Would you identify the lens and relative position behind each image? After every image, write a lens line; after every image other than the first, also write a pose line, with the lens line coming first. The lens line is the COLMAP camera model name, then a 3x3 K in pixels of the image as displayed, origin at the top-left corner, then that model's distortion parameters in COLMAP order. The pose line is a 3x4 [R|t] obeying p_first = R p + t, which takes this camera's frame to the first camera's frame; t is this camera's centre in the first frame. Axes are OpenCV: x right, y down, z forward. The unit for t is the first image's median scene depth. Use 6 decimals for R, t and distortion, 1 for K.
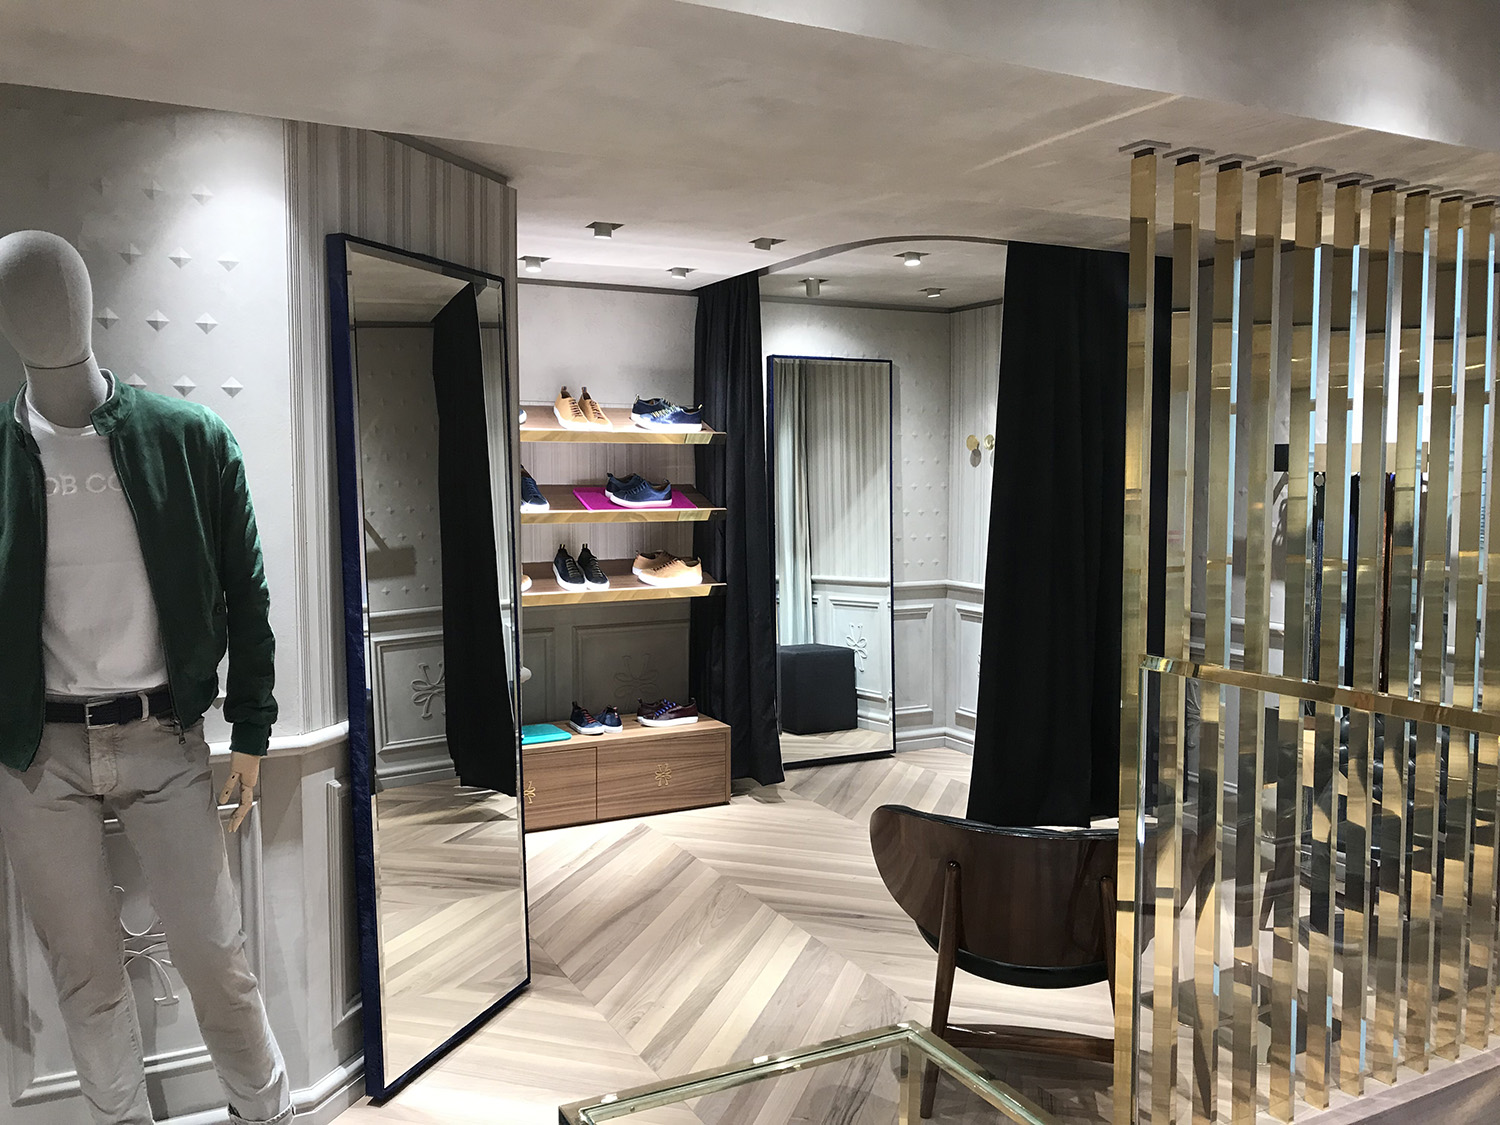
lens RADIAL K [[1221.9, 0, 750.4], [0, 1221.9, 562.9], [0, 0, 1]] dist [0.009954, -0.013228]
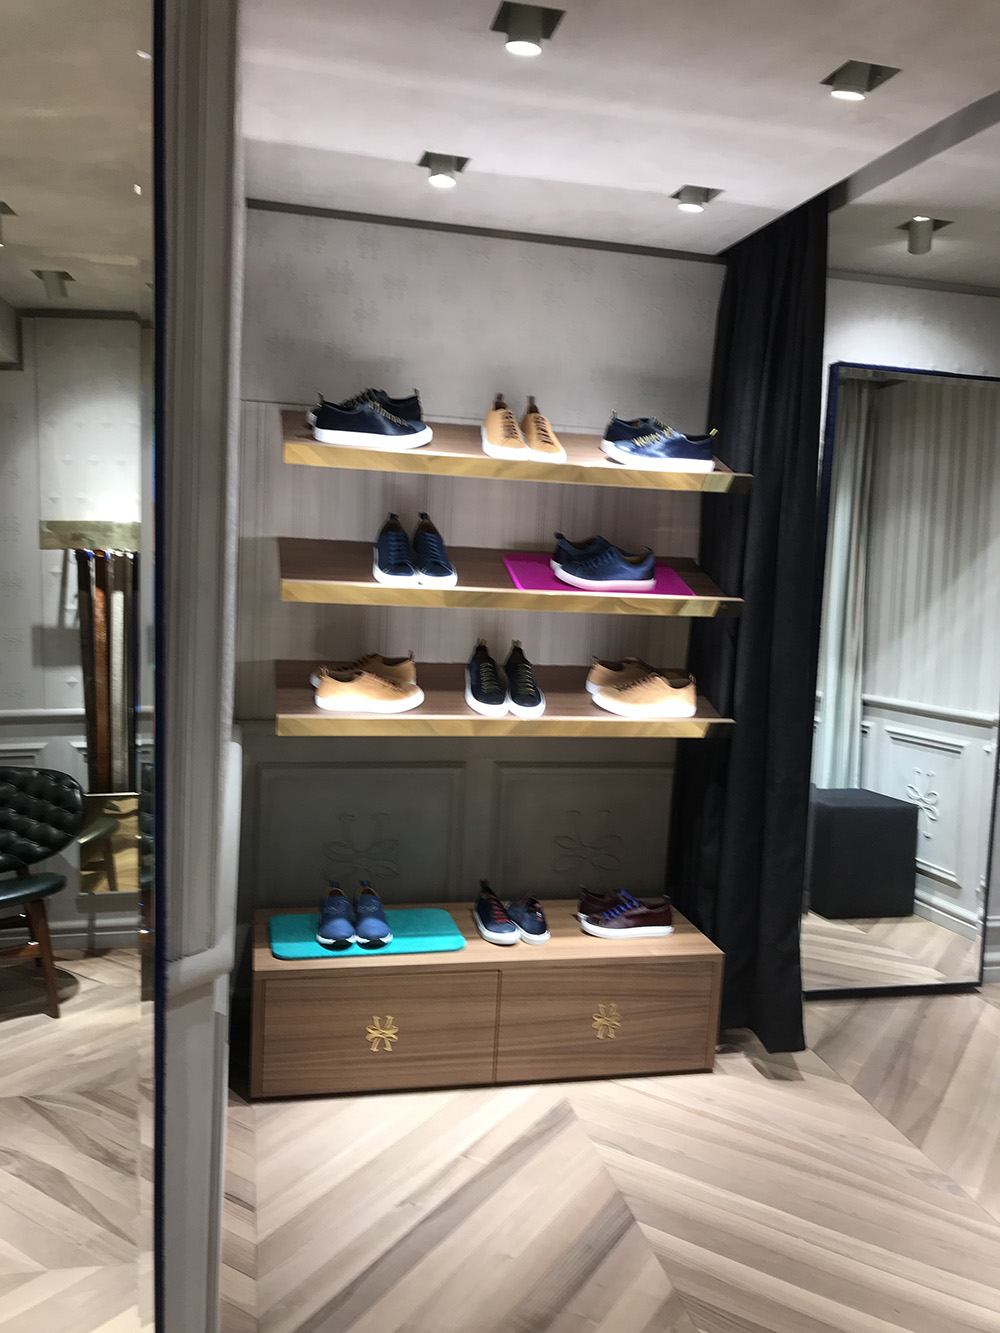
lens RADIAL K [[1085.9, 0, 513.7], [0, 1085.9, 670.7], [0, 0, 1]] dist [0.009954, -0.013228]
pose [[0.968567, 0.076479, -0.236703, 0.000392], [-0.068384, 0.996765, 0.042236, -0.023860], [0.239167, -0.024722, 0.970664, 0.439245]]
